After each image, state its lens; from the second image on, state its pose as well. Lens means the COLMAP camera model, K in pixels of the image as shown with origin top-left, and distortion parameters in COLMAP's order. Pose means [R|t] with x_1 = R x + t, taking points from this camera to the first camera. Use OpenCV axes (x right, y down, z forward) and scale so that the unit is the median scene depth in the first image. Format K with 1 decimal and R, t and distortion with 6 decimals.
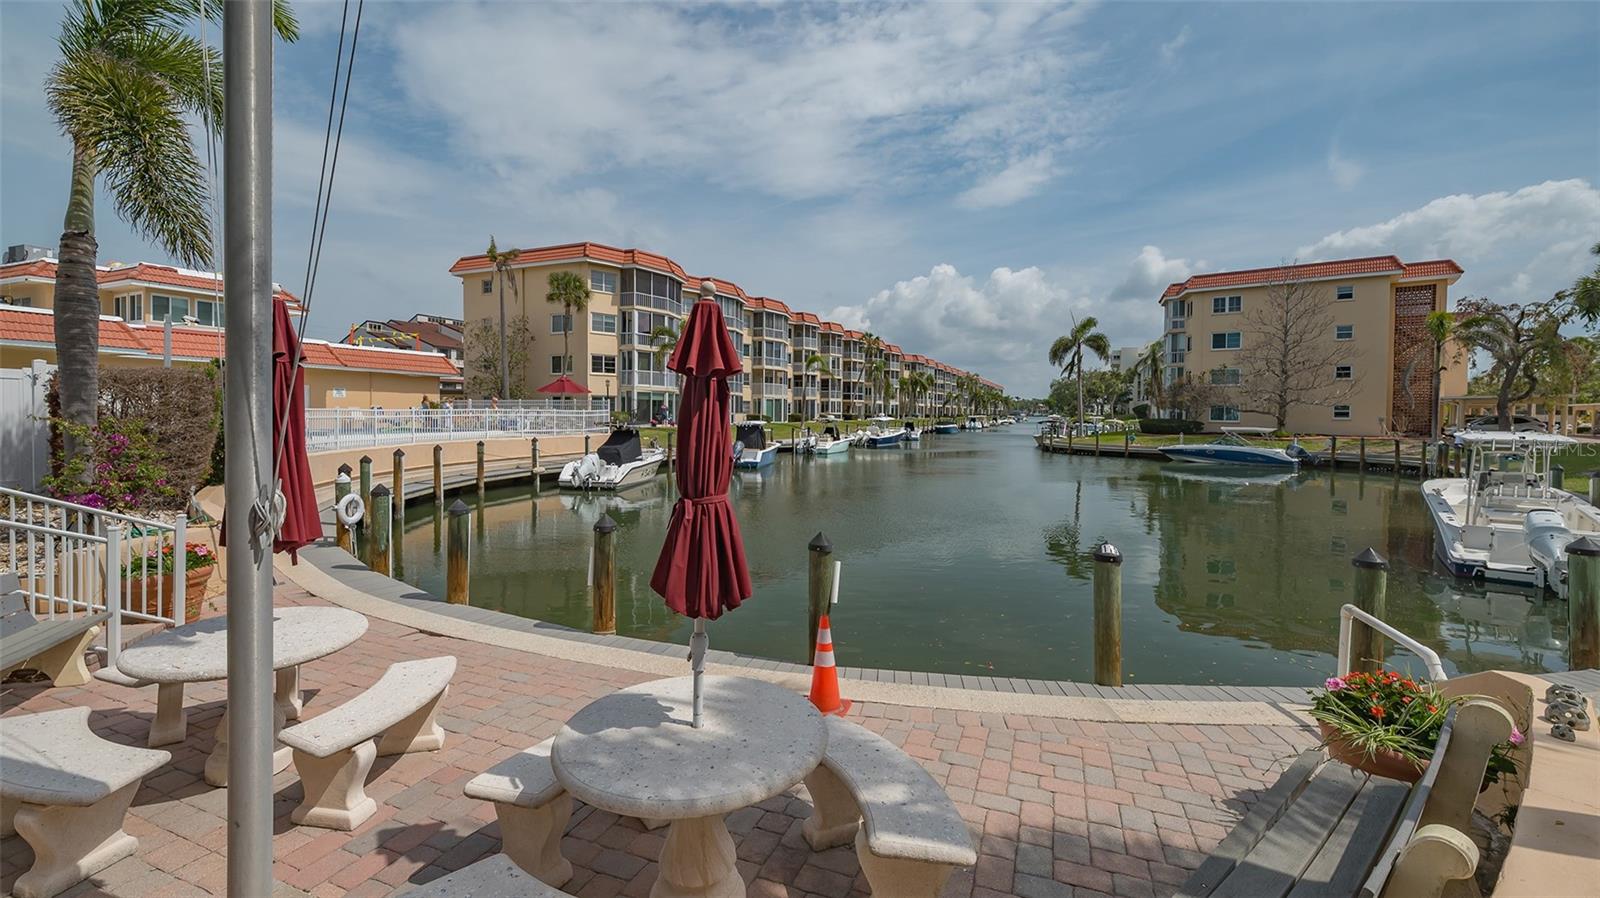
lens RADIAL K [[686.0, 0, 814.9], [0, 686.0, 407.2], [0, 0, 1]] dist [-0.000264, -0.000012]
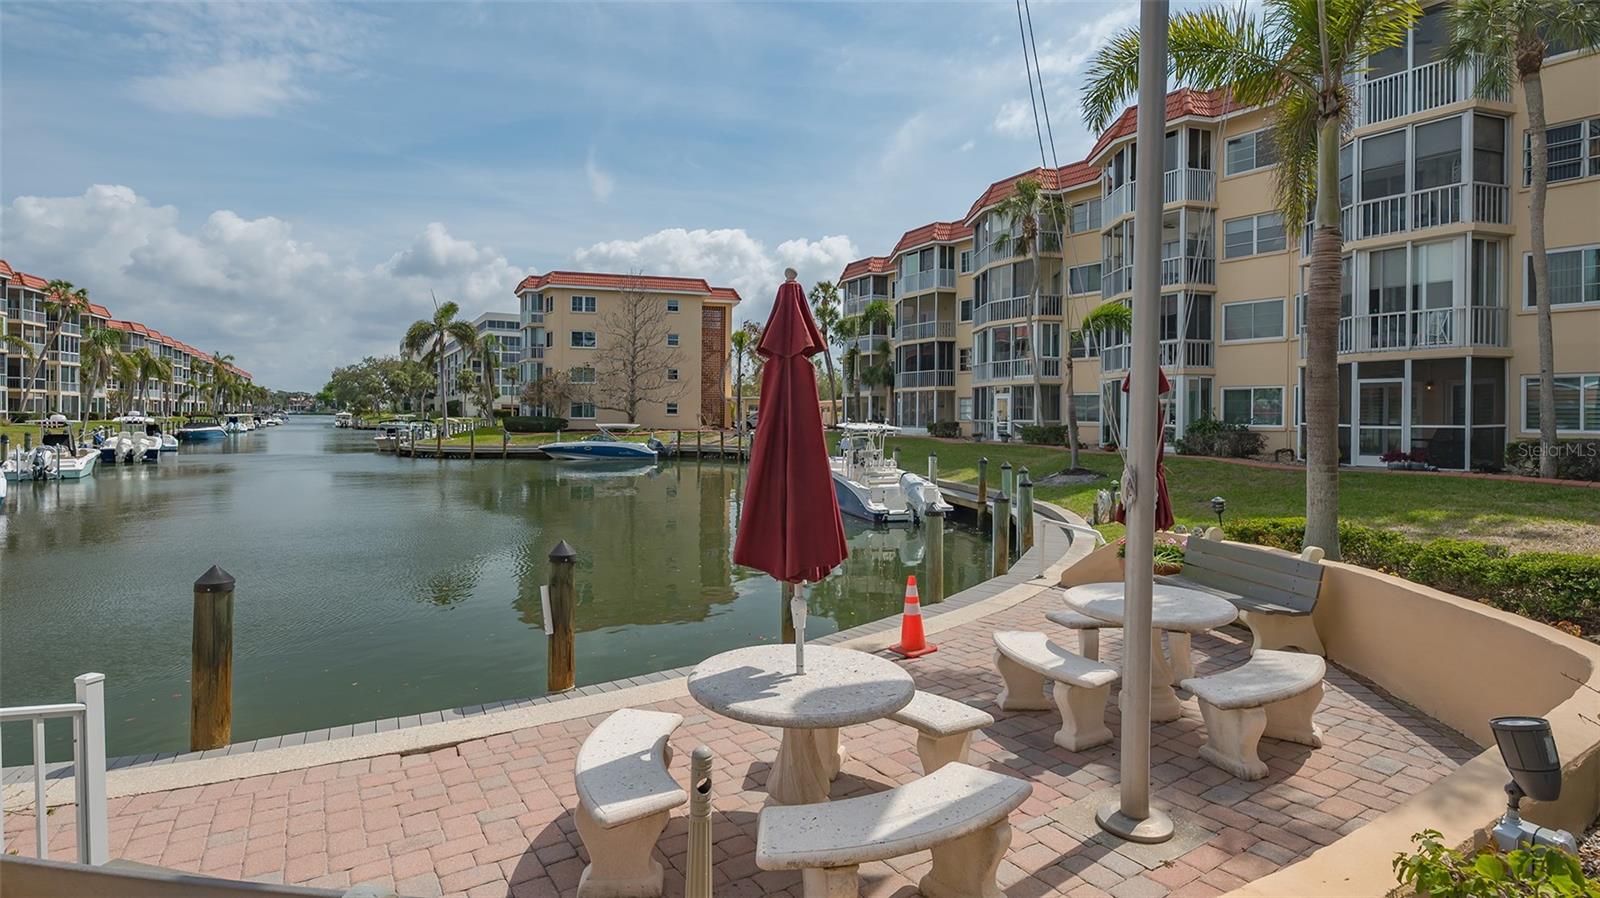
lens RADIAL K [[796.5, 0, 801.9], [0, 796.5, 436.5], [0, 0, 1]] dist [0.018267, -0.000014]
pose [[0.572922, -0.030099, 0.819057, -0.179123], [-0.005736, 0.999154, 0.040729, -0.002612], [-0.819590, -0.028033, 0.572265, 0.045732]]
